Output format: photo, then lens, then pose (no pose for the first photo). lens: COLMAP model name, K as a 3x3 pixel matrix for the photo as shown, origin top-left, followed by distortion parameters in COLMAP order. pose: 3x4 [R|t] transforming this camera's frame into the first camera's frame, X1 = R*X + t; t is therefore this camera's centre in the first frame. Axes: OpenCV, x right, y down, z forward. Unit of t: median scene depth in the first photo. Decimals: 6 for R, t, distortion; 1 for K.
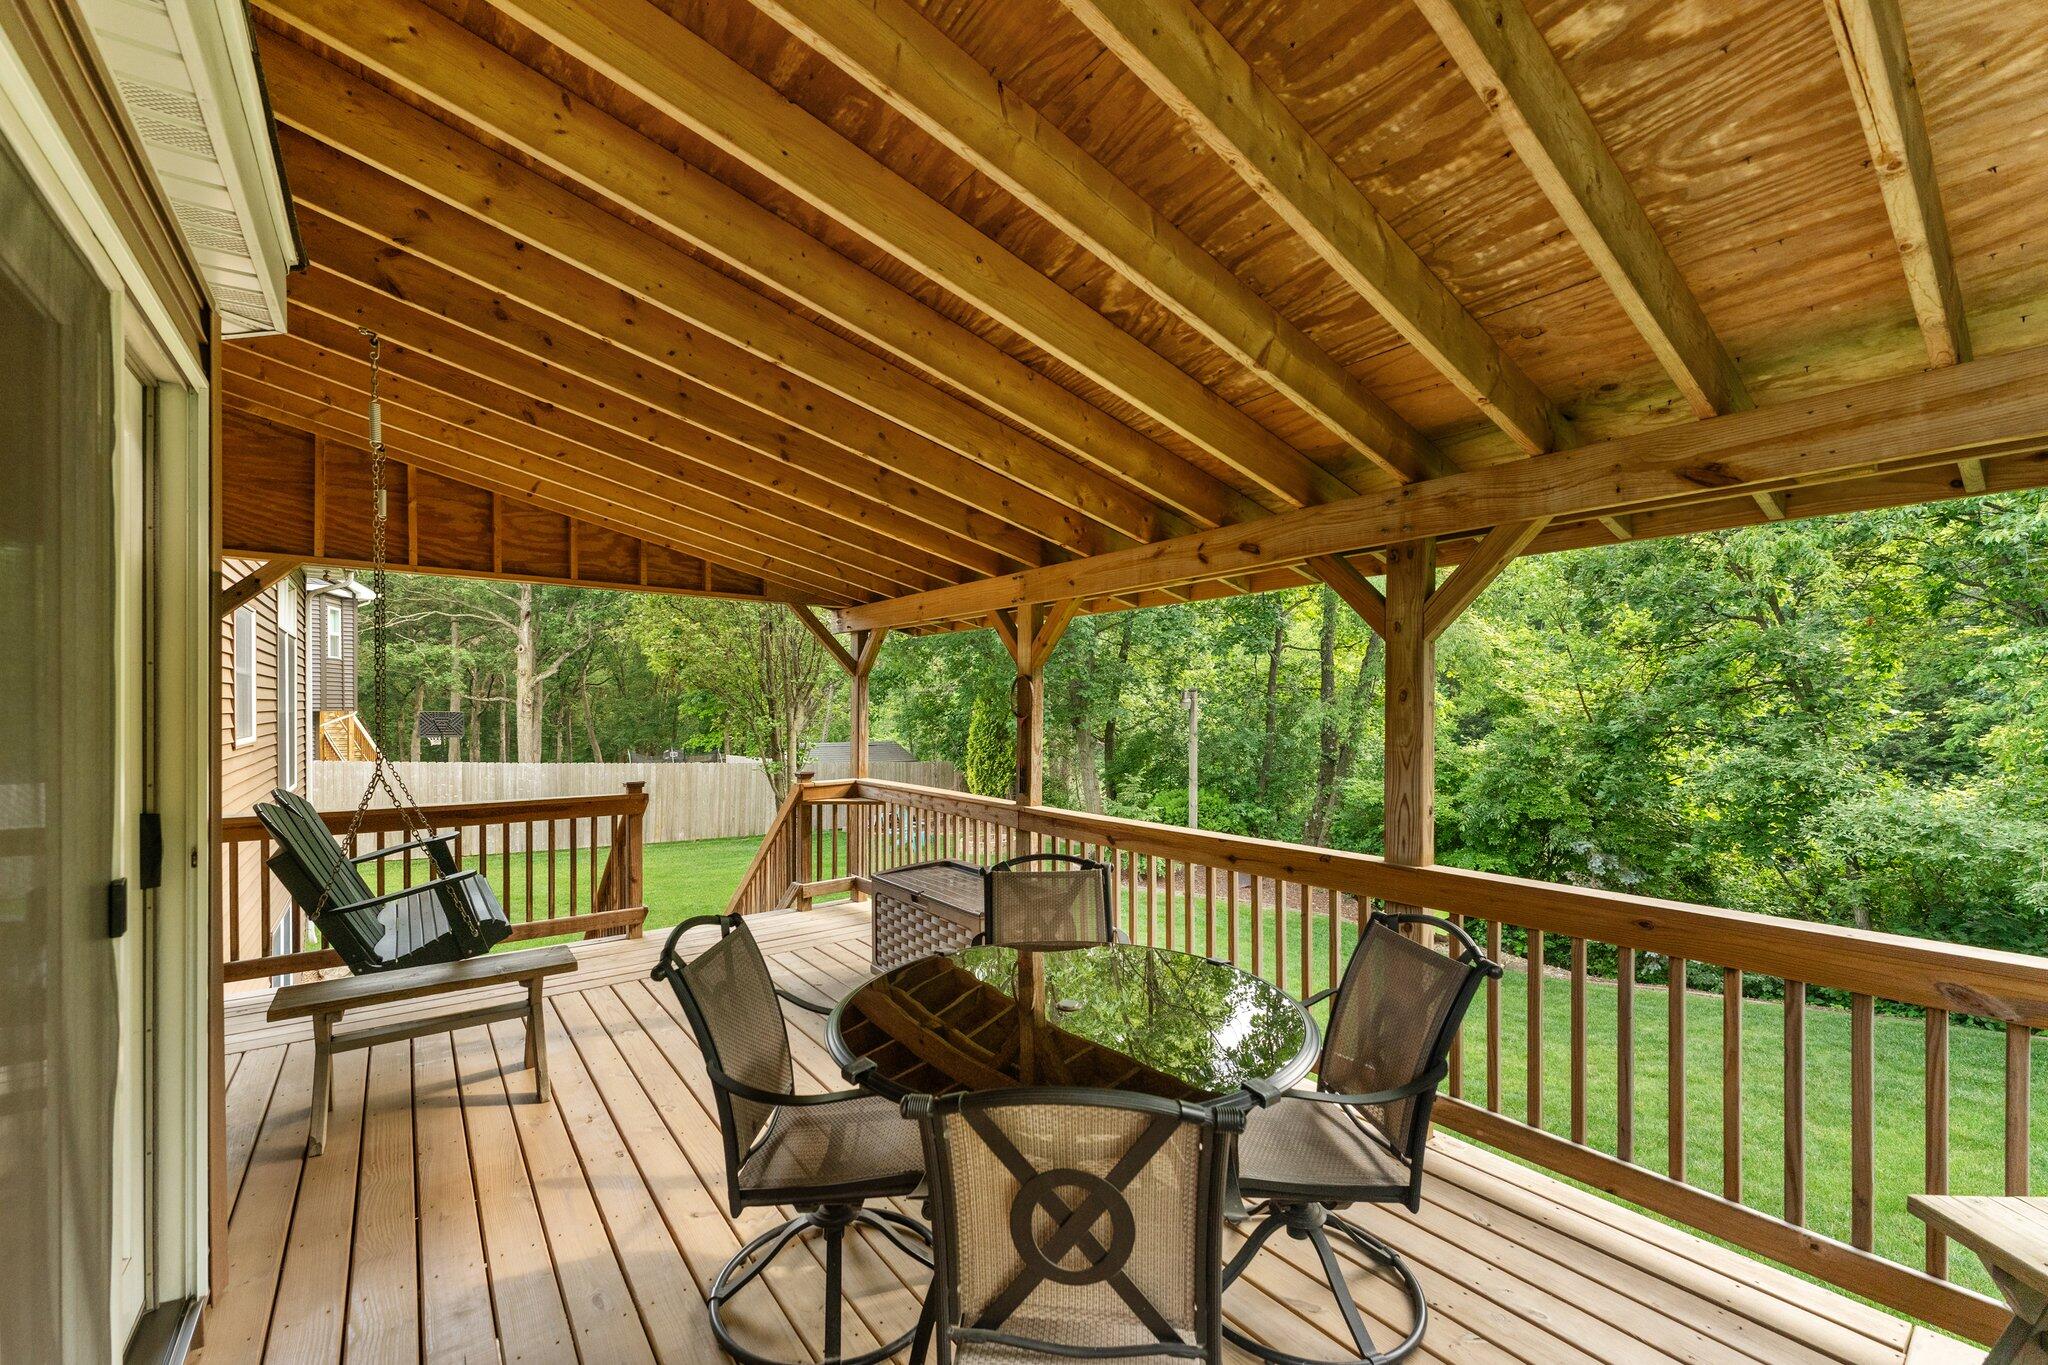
lens RADIAL K [[819.4, 0, 1029.9], [0, 819.4, 709.6], [0, 0, 1]] dist [-0.000717, -0.000021]
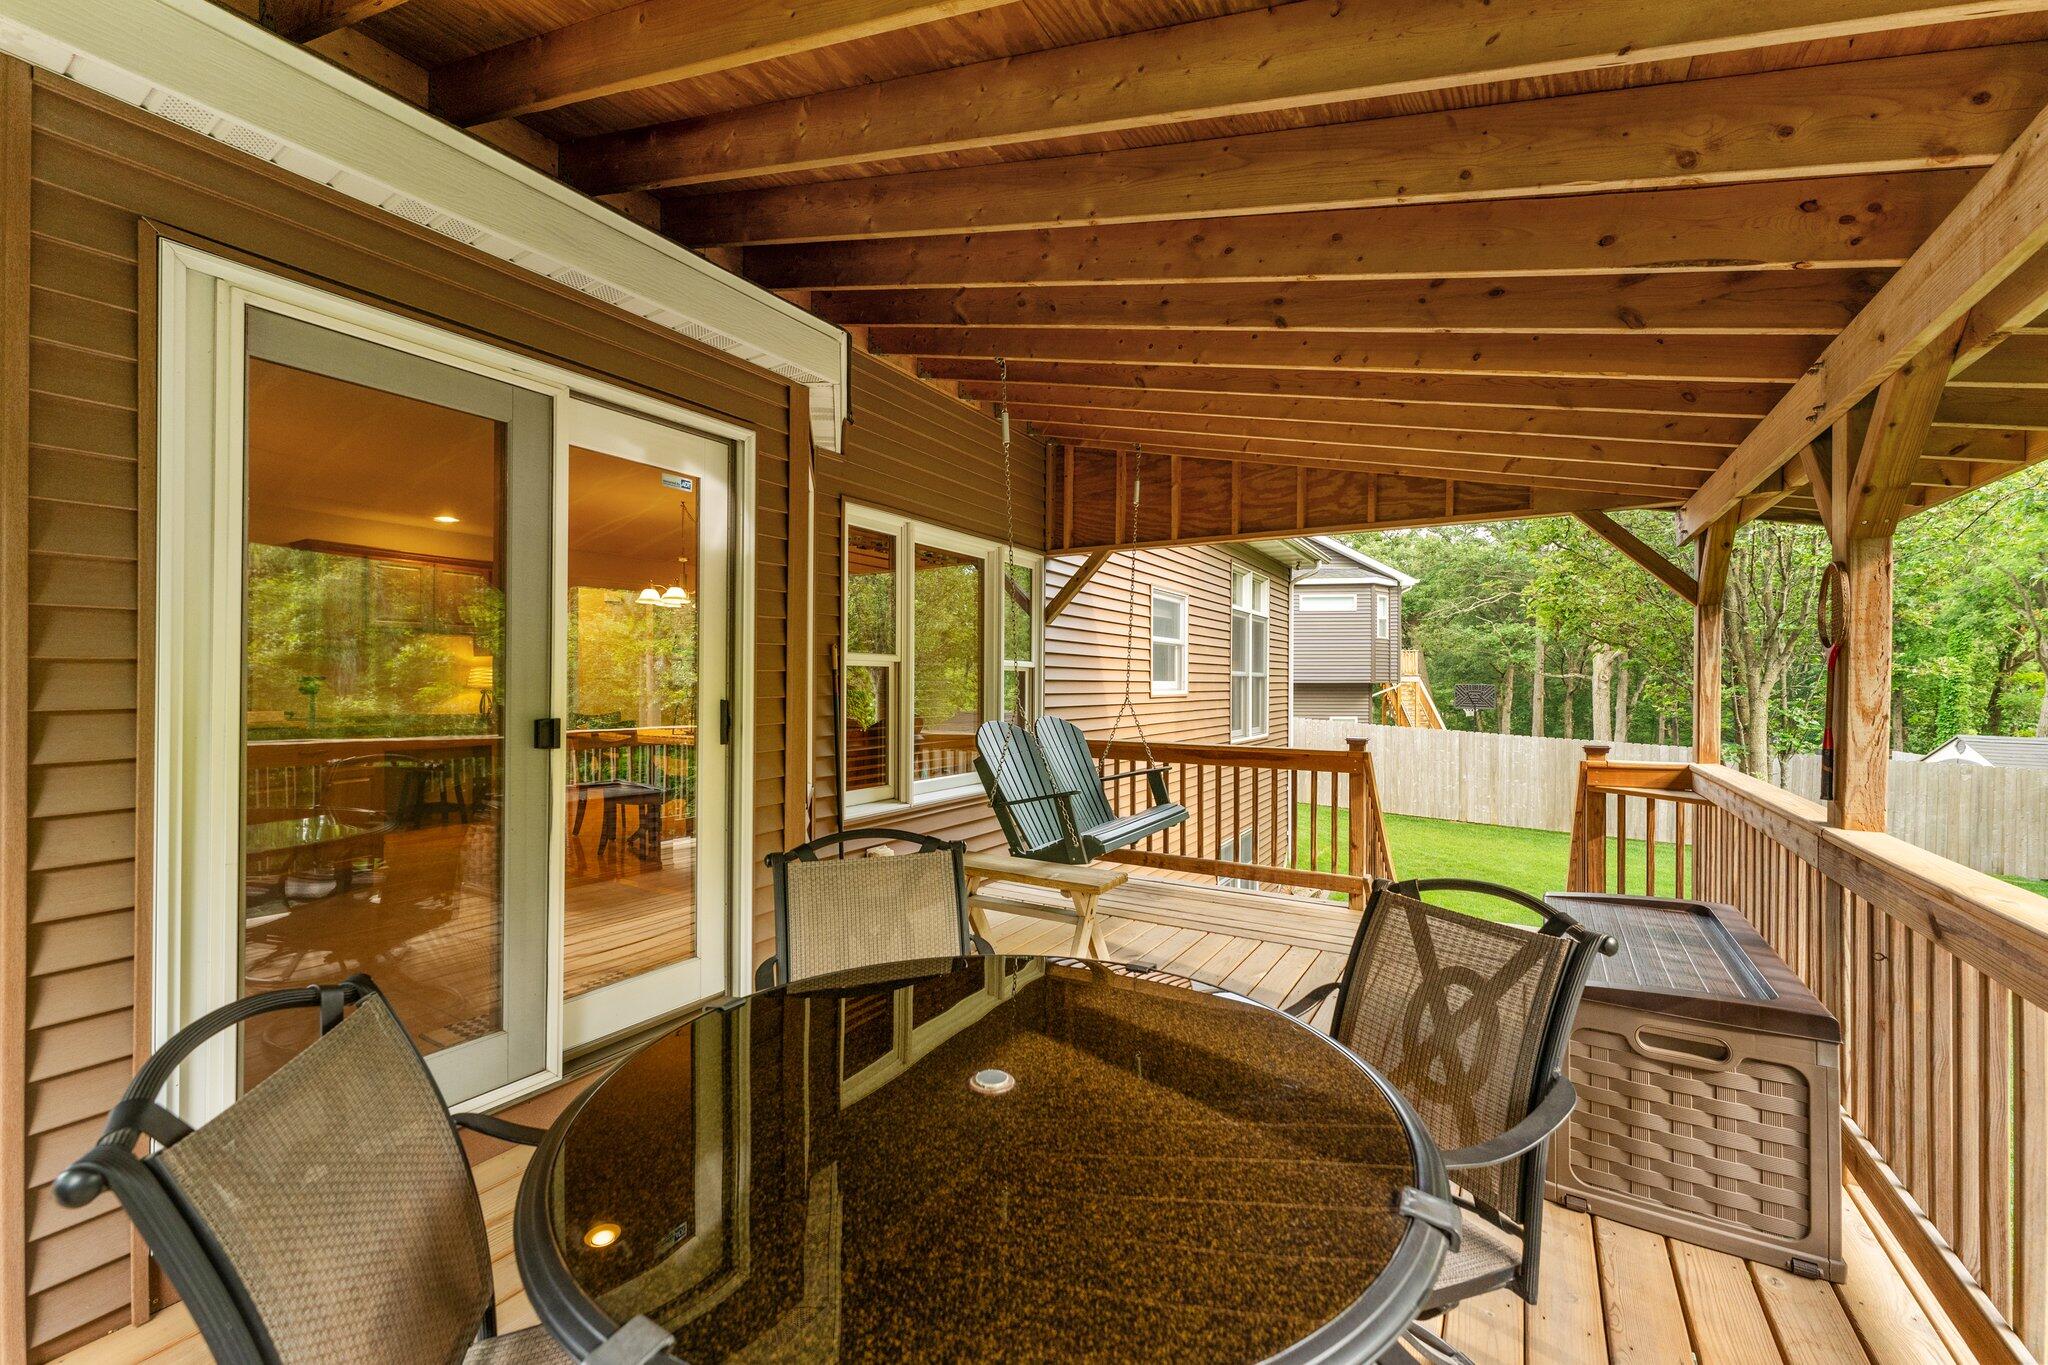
lens RADIAL K [[824.1, 0, 1024.0], [0, 824.1, 682.5], [0, 0, 1]] dist [-0.000196, 0.000105]
pose [[0.364668, -0.000841, -0.931137, 0.257334], [-0.006793, 0.999971, -0.003564, 0.033494], [0.931113, 0.007625, 0.364652, 0.342463]]
